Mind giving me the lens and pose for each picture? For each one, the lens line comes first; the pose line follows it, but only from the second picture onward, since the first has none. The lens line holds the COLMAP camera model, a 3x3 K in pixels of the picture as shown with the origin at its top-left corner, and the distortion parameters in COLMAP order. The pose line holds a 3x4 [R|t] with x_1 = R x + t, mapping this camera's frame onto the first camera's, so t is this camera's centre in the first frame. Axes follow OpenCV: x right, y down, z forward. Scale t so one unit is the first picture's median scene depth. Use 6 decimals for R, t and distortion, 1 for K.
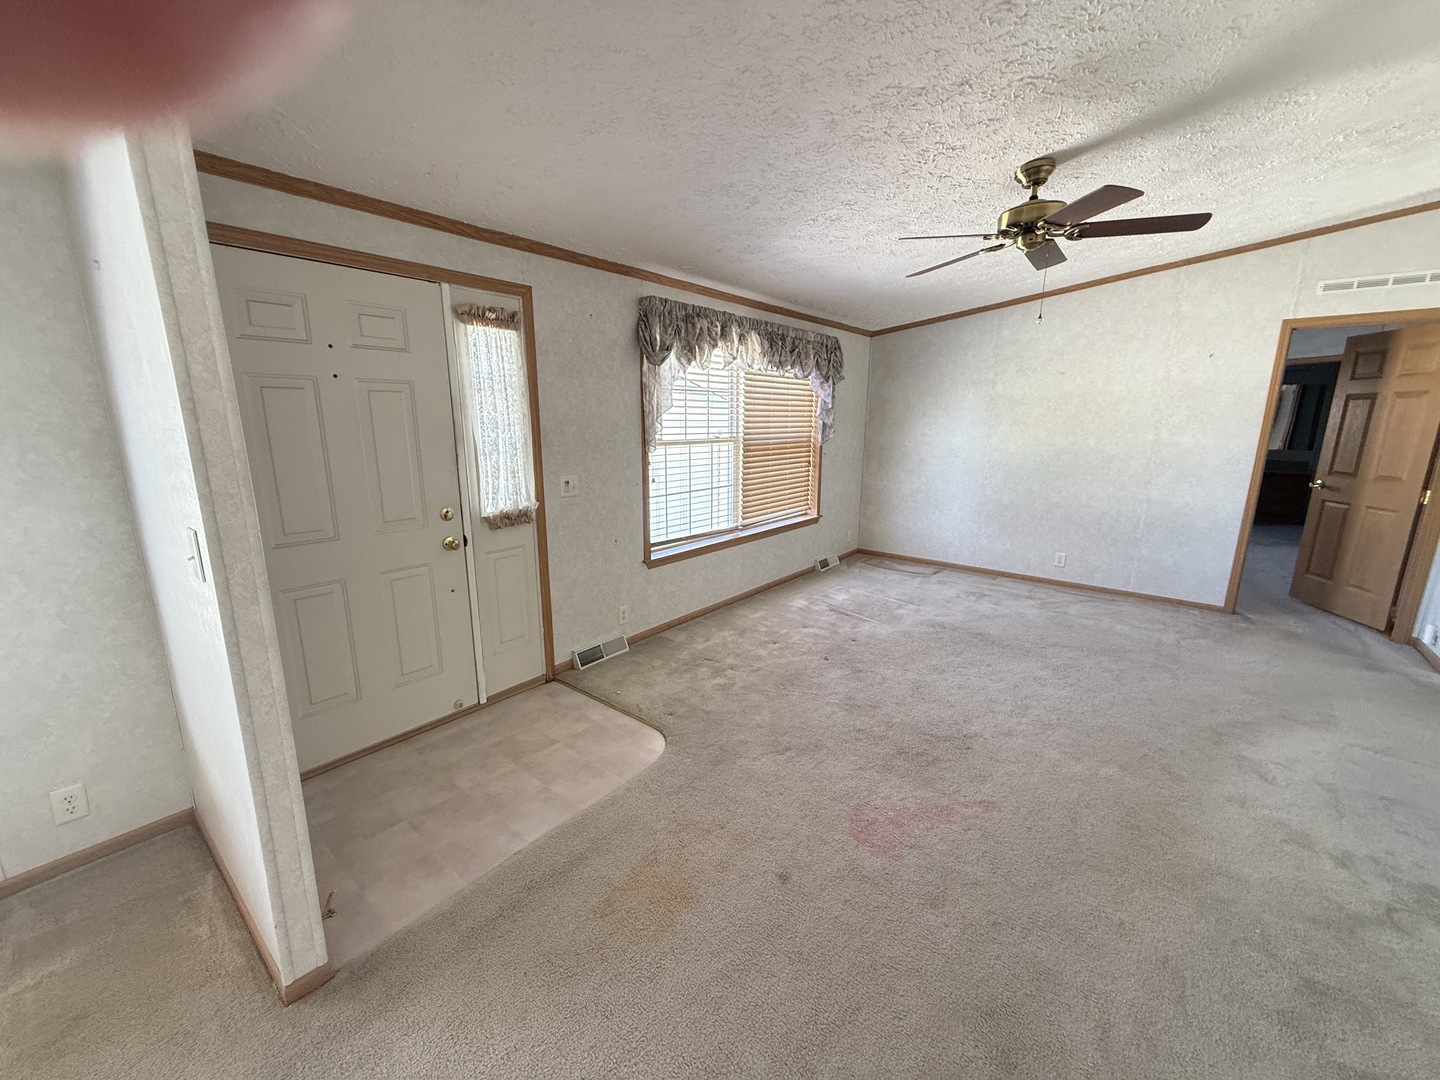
lens RADIAL K [[573.7, 0, 721.3], [0, 573.7, 544.8], [0, 0, 1]] dist [0.002893, -0.001289]
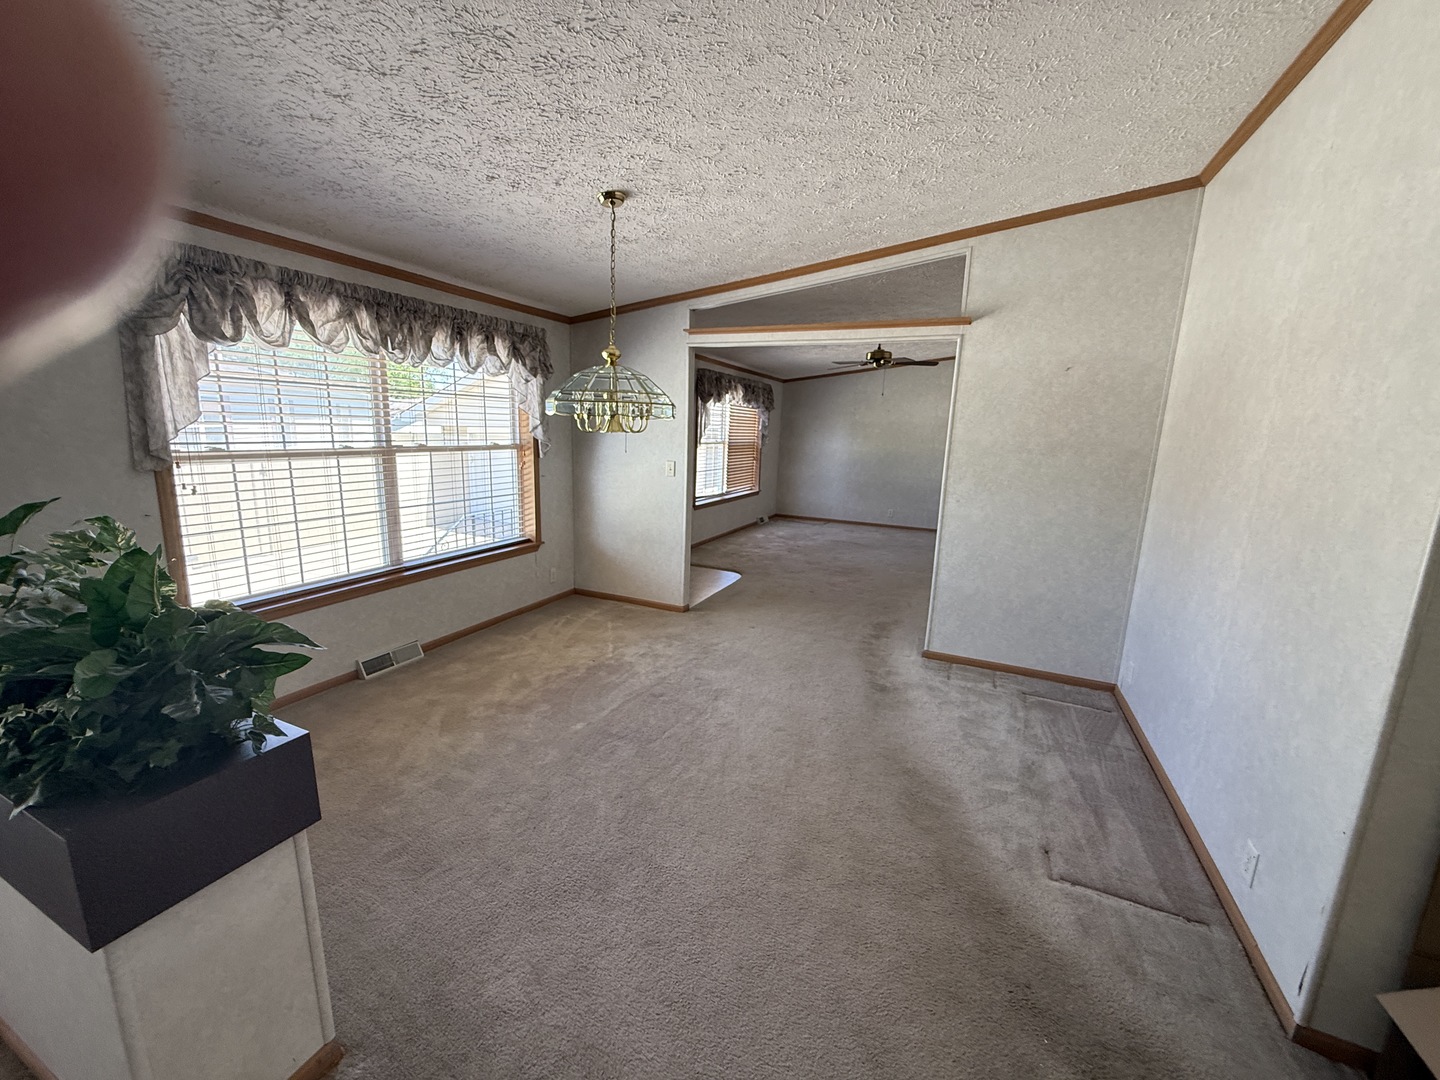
lens RADIAL K [[573.7, 0, 719.1], [0, 573.7, 542.7], [0, 0, 1]] dist [0.002893, -0.001289]
pose [[0.968411, -0.019866, 0.248567, -0.452428], [0.023821, 0.999633, -0.012915, 0.152274], [-0.248219, 0.018428, 0.968529, -0.723747]]
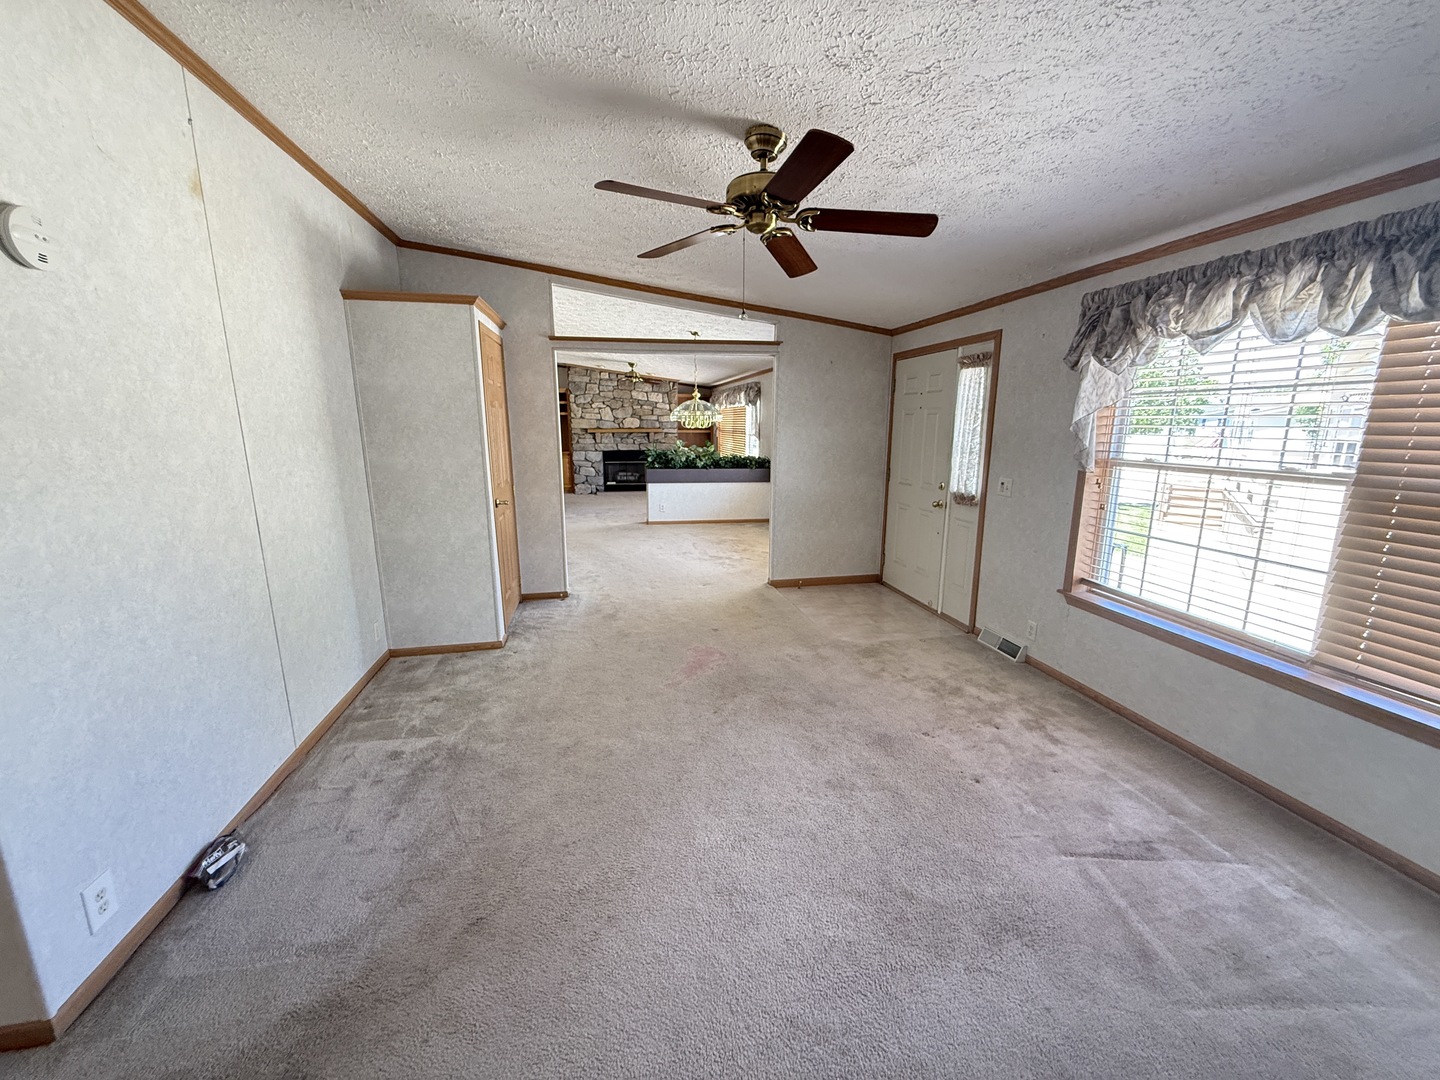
lens RADIAL K [[573.7, 0, 713.5], [0, 573.7, 537.8], [0, 0, 1]] dist [0.002893, -0.001289]
pose [[-0.640308, 0.146221, -0.754072, 0.754751], [-0.173817, 0.928666, 0.327670, -0.212443], [0.748193, 0.340880, -0.569217, 0.930777]]
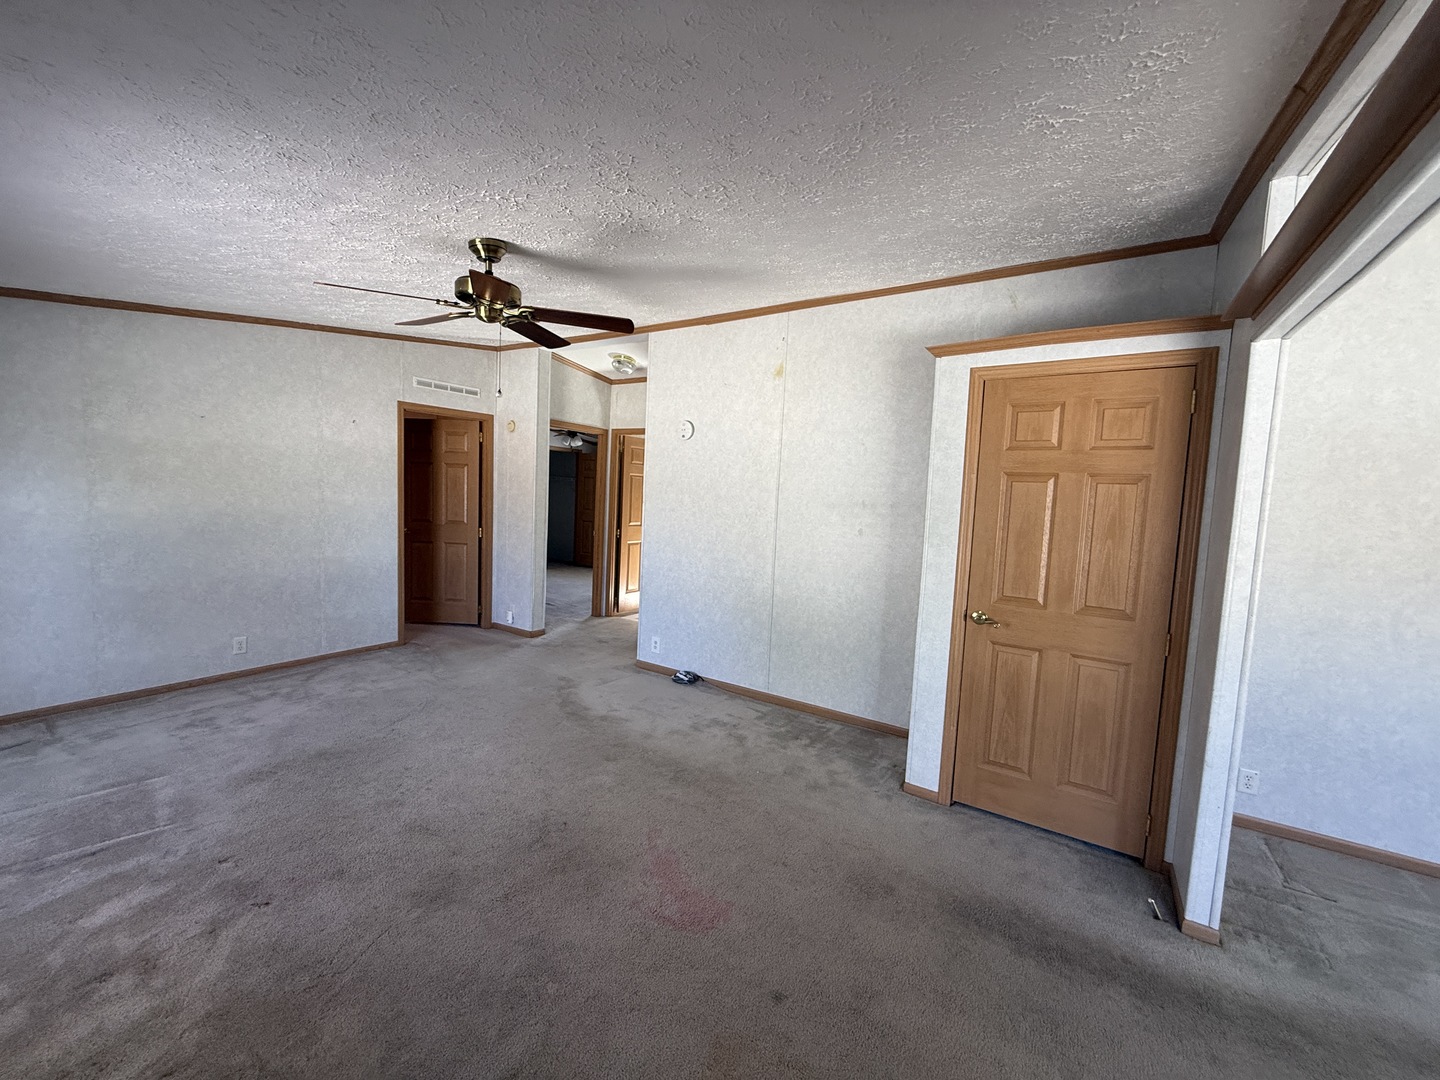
lens RADIAL K [[573.7, 0, 715.0], [0, 573.7, 536.5], [0, 0, 1]] dist [0.002893, -0.001289]
pose [[-0.097028, -0.089842, 0.991218, -0.310747], [0.175952, 0.978683, 0.105929, -0.108625], [-0.979605, 0.184685, -0.079152, 0.448463]]
